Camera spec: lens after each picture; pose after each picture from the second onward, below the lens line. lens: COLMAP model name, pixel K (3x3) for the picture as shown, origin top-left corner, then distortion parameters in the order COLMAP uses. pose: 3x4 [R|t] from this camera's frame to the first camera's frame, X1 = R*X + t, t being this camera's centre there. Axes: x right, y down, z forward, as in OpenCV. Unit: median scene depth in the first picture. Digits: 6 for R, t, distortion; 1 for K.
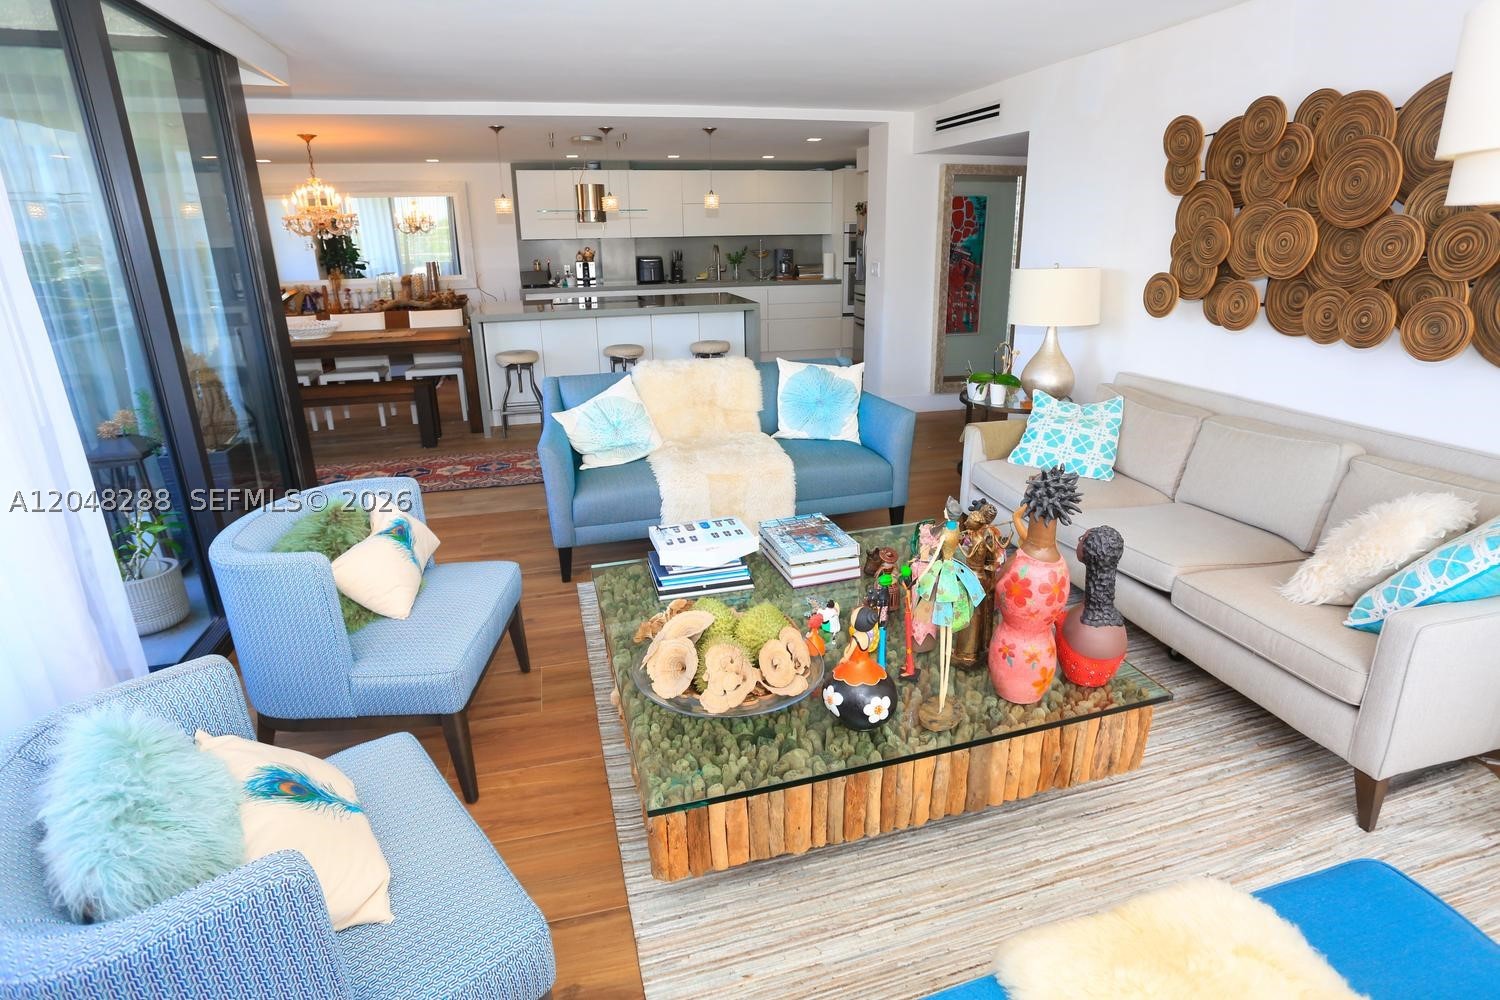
lens RADIAL K [[778.9, 0, 745.2], [0, 778.9, 478.8], [0, 0, 1]] dist [-0.048905, 0.002452]
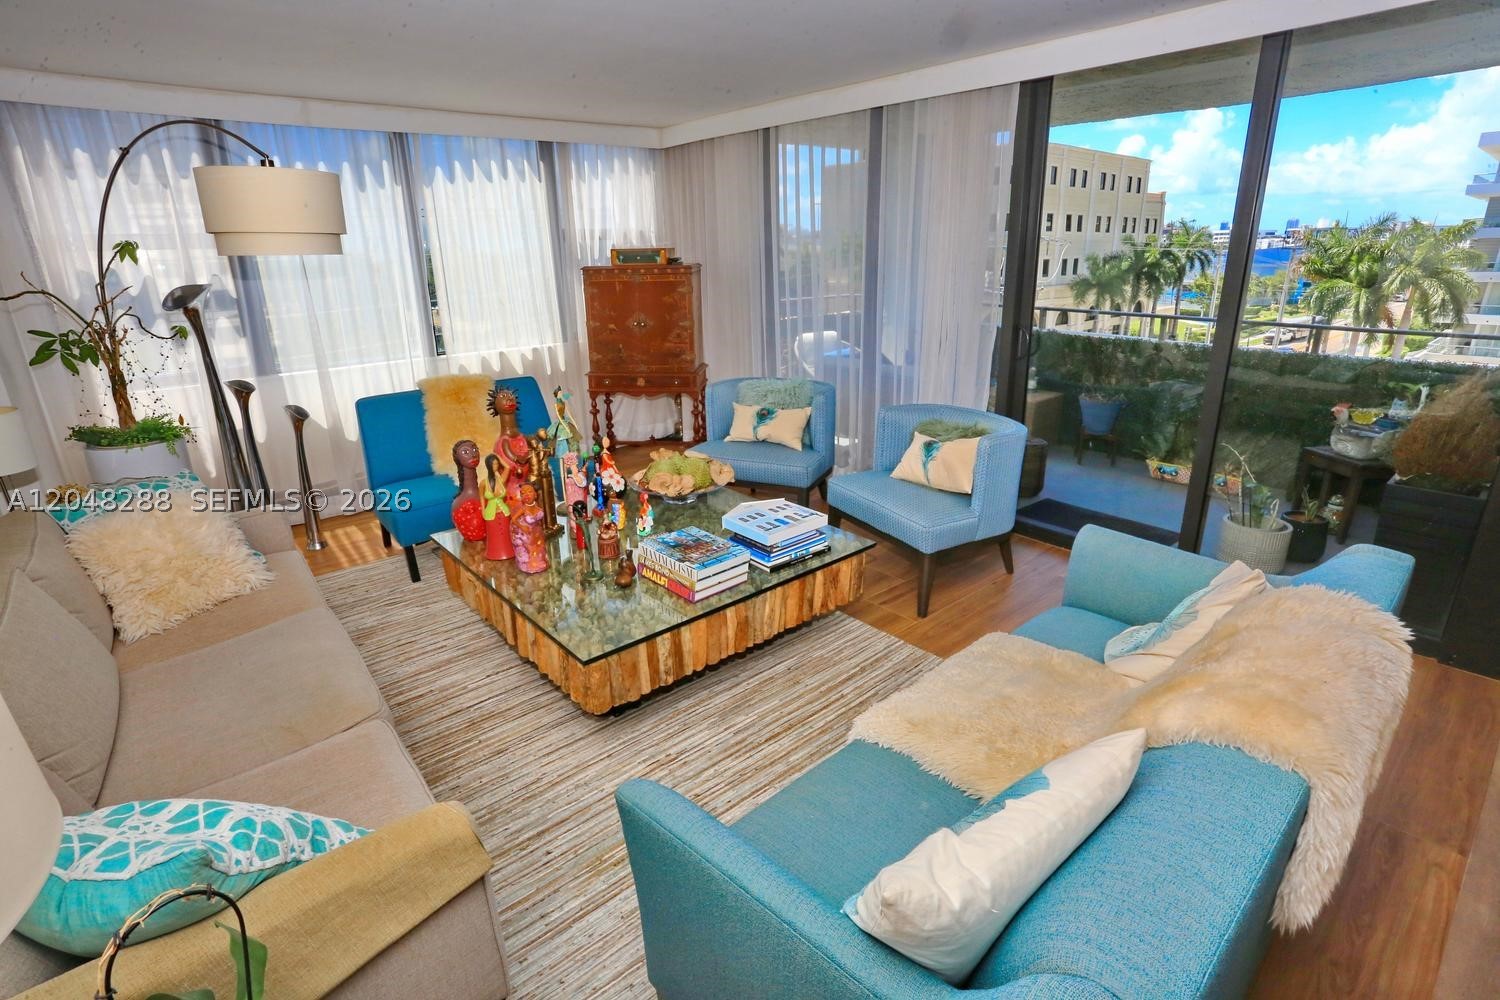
lens RADIAL K [[725.6, 0, 751.4], [0, 725.6, 498.2], [0, 0, 1]] dist [-0.065326, 0.022607]
pose [[-0.897872, 0.179313, -0.402086, 0.155625], [-0.096715, 0.810654, 0.577483, -0.220104], [0.429503, 0.557394, -0.710521, 0.682052]]
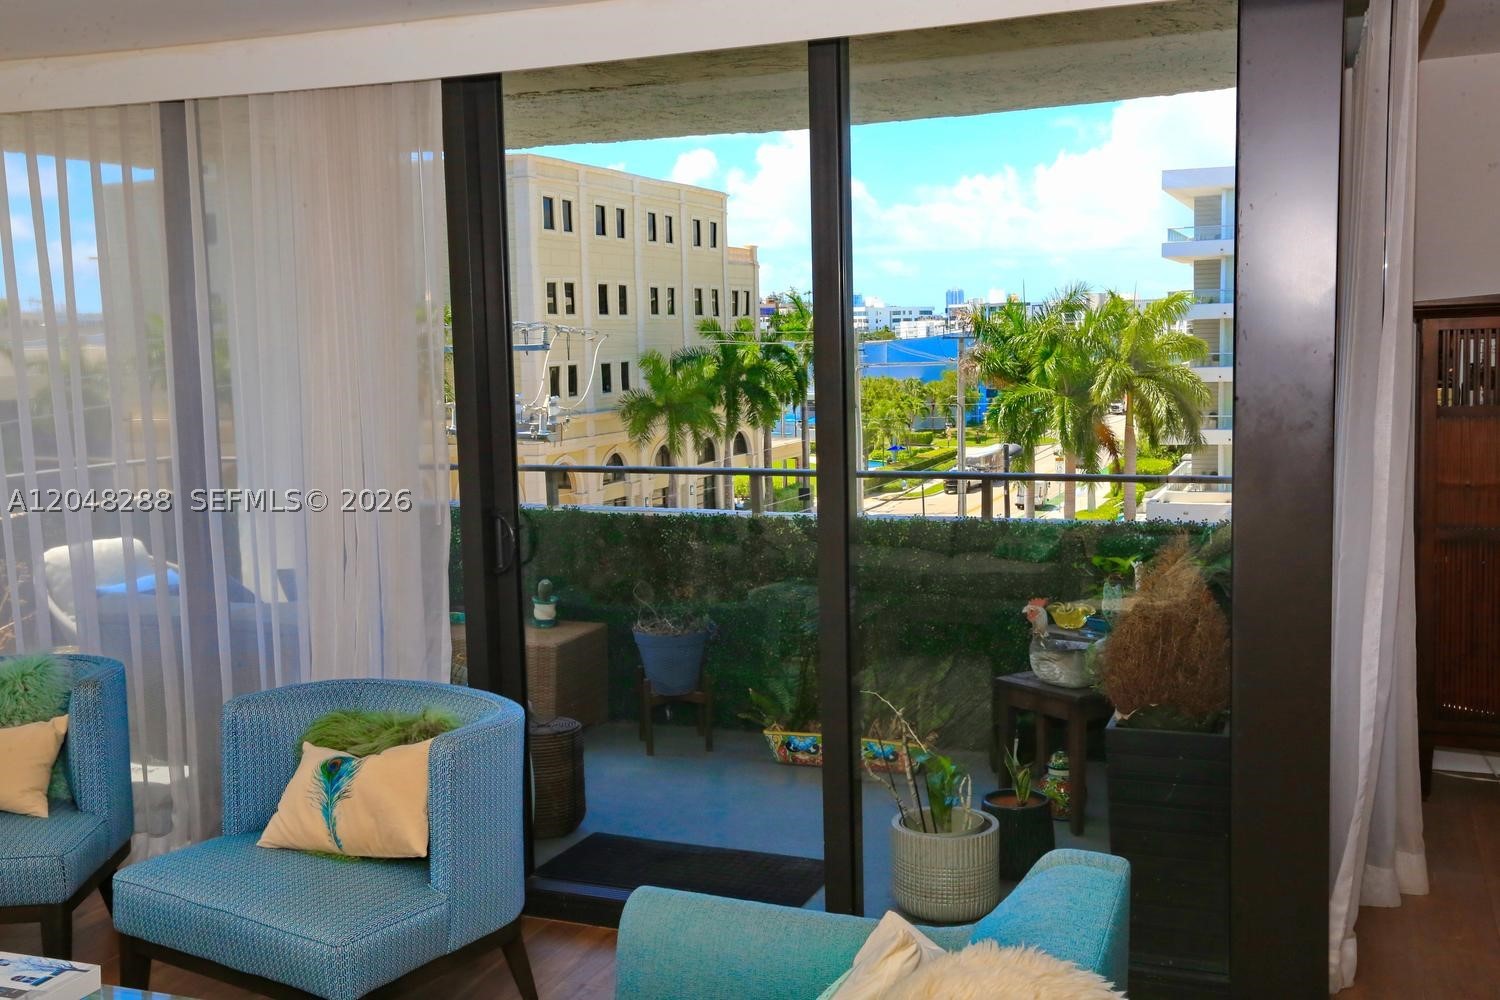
lens RADIAL K [[1495.0, 0, 750.1], [0, 1495.0, 493.0], [0, 0, 1]] dist [0.034804, 0.000000]
pose [[-0.586022, 0.117715, -0.801699, 0.147506], [-0.214005, 0.931777, 0.293247, -0.236951], [0.781524, 0.343417, -0.520850, 0.699558]]
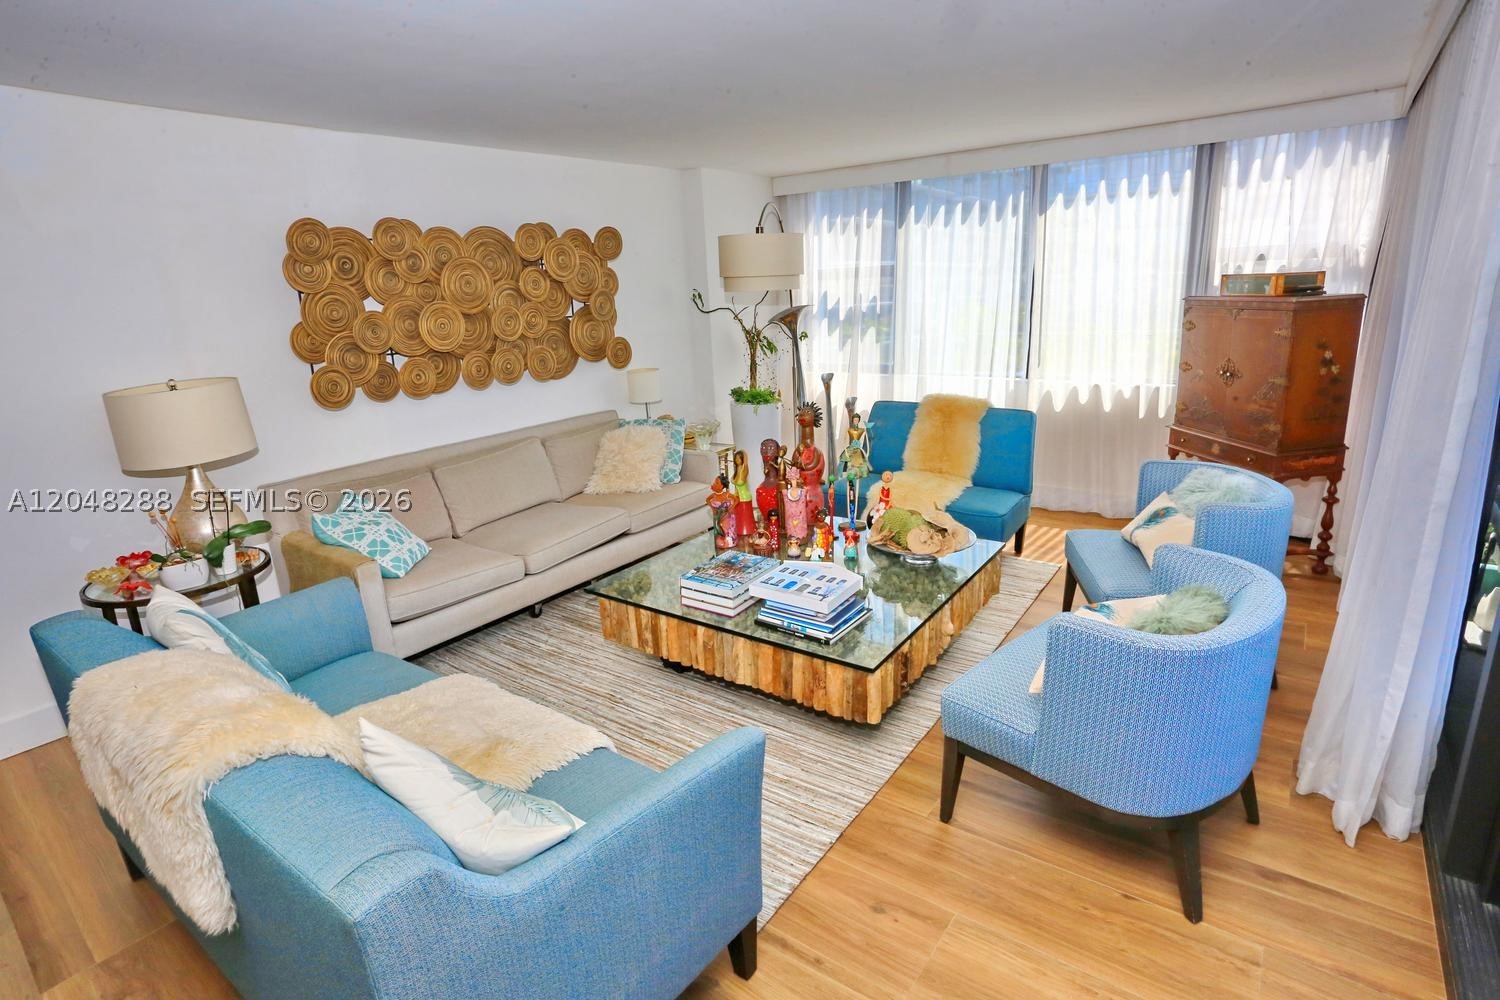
lens RADIAL K [[750.3, 0, 754.1], [0, 750.3, 490.8], [0, 0, 1]] dist [-0.051181, 0.000164]
pose [[-0.627983, -0.150636, 0.763509, -0.304143], [0.293164, 0.863023, 0.411396, -0.187227], [-0.720897, 0.482183, -0.497803, 0.594083]]
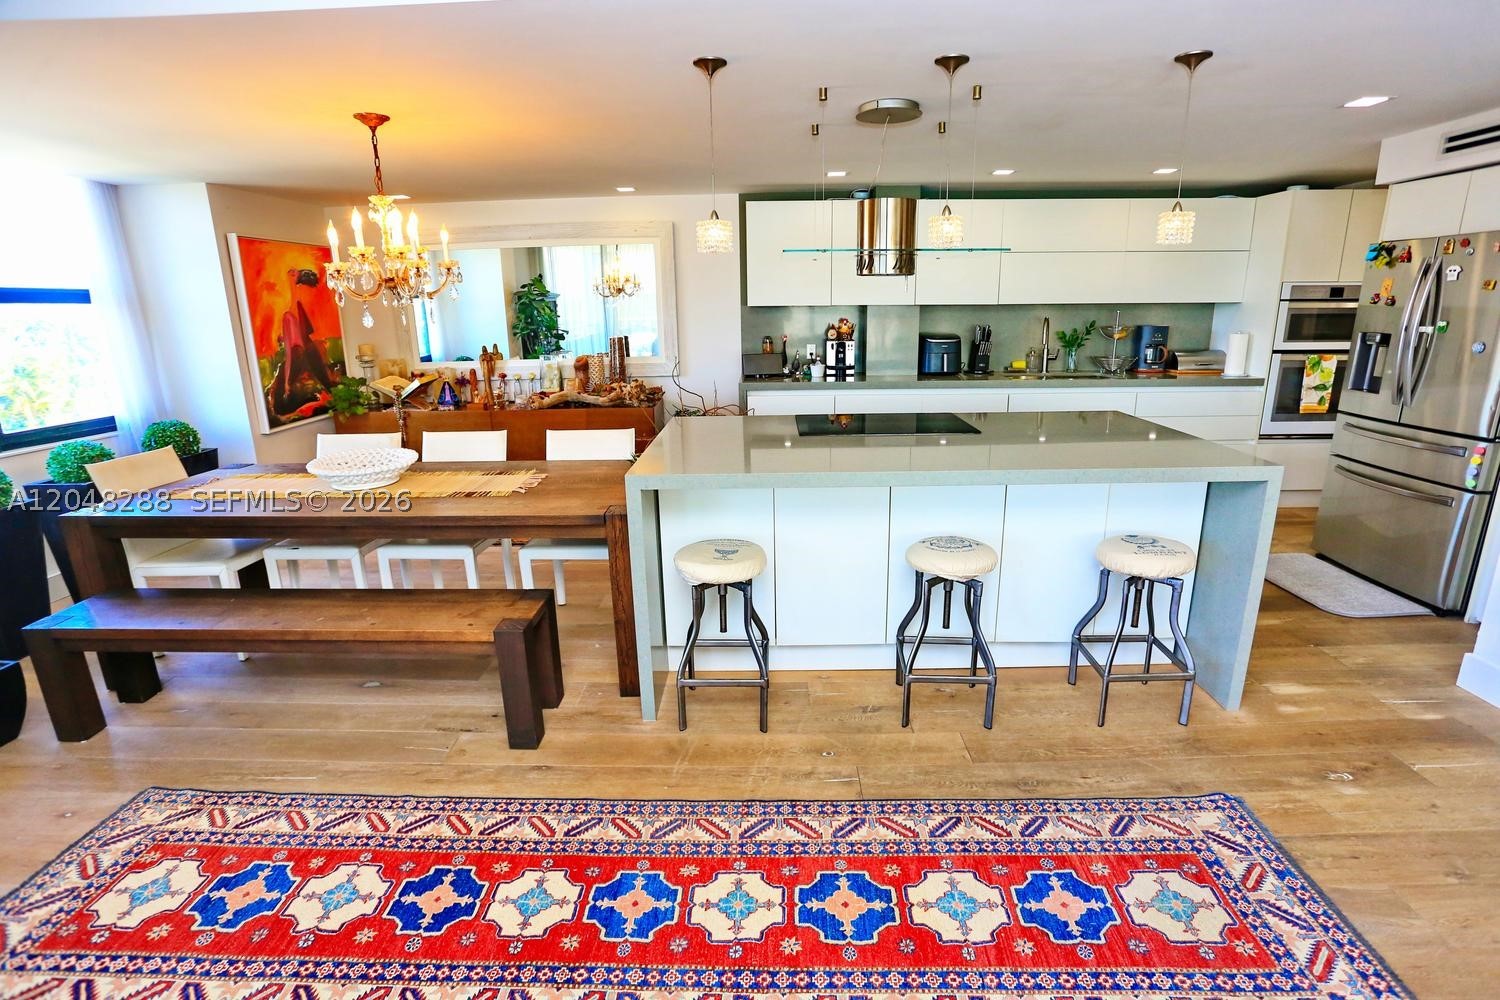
lens RADIAL K [[725.6, 0, 753.0], [0, 725.6, 493.7], [0, 0, 1]] dist [-0.065326, 0.022607]
pose [[0.965625, 0.064542, -0.251797, -0.156017], [-0.075400, 0.996584, -0.033704, -0.169800], [0.248762, 0.051531, 0.967193, 0.539256]]
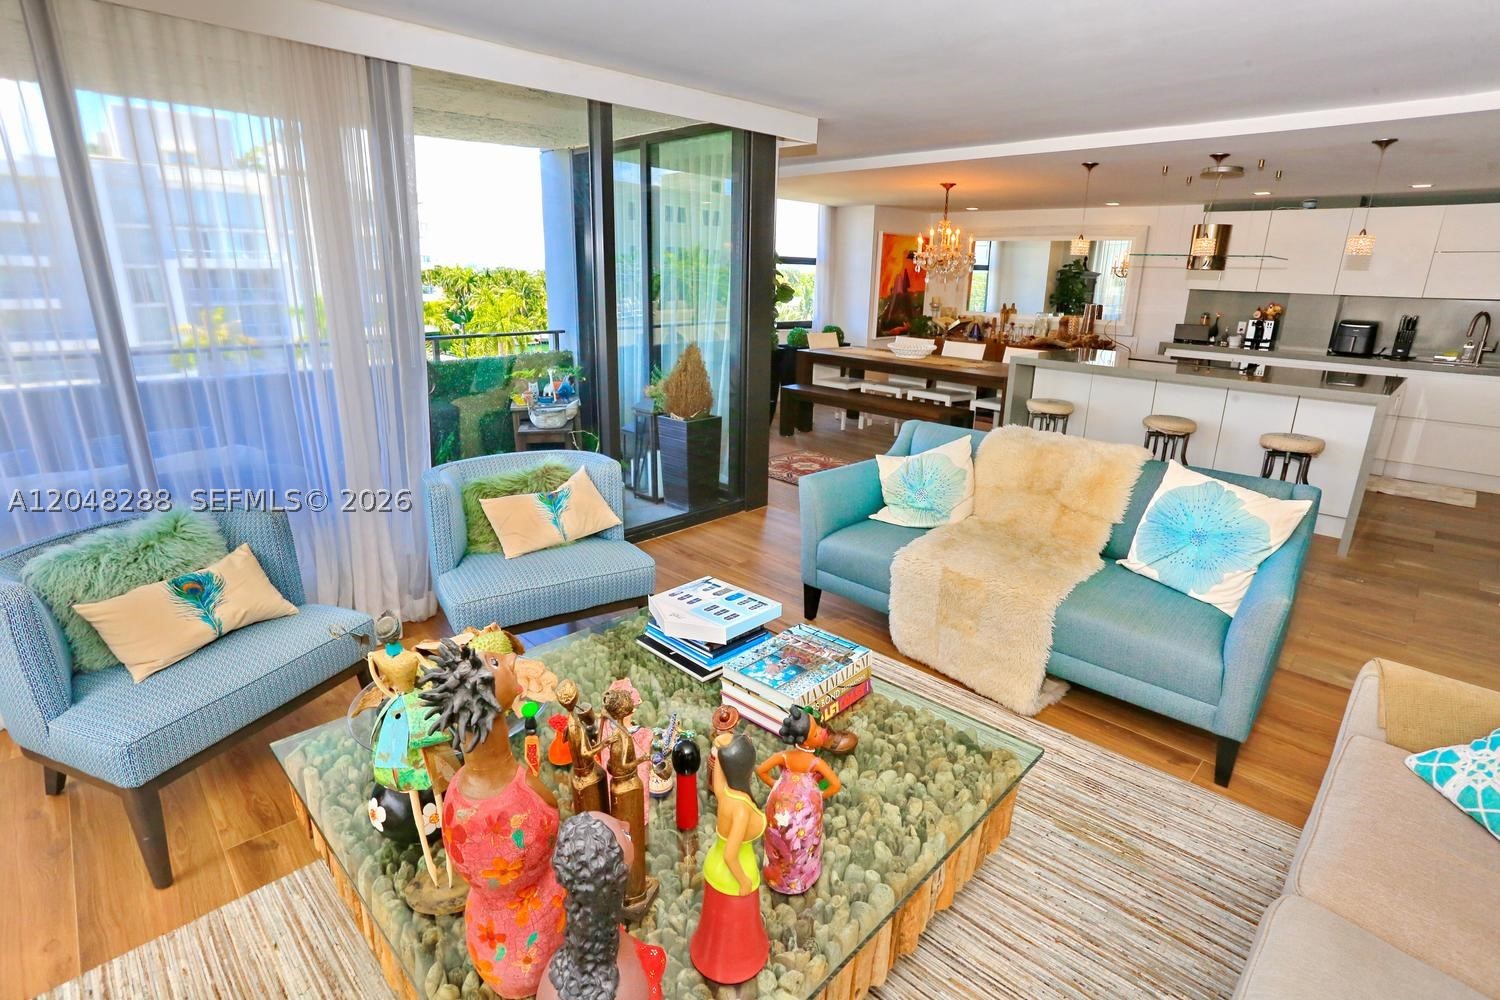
lens RADIAL K [[725.6, 0, 757.3], [0, 725.6, 483.3], [0, 0, 1]] dist [-0.065326, 0.022607]
pose [[0.512294, 0.262996, -0.817550, 0.241552], [-0.287708, 0.949505, 0.125160, -0.069552], [0.809184, 0.171097, 0.562092, 0.220250]]
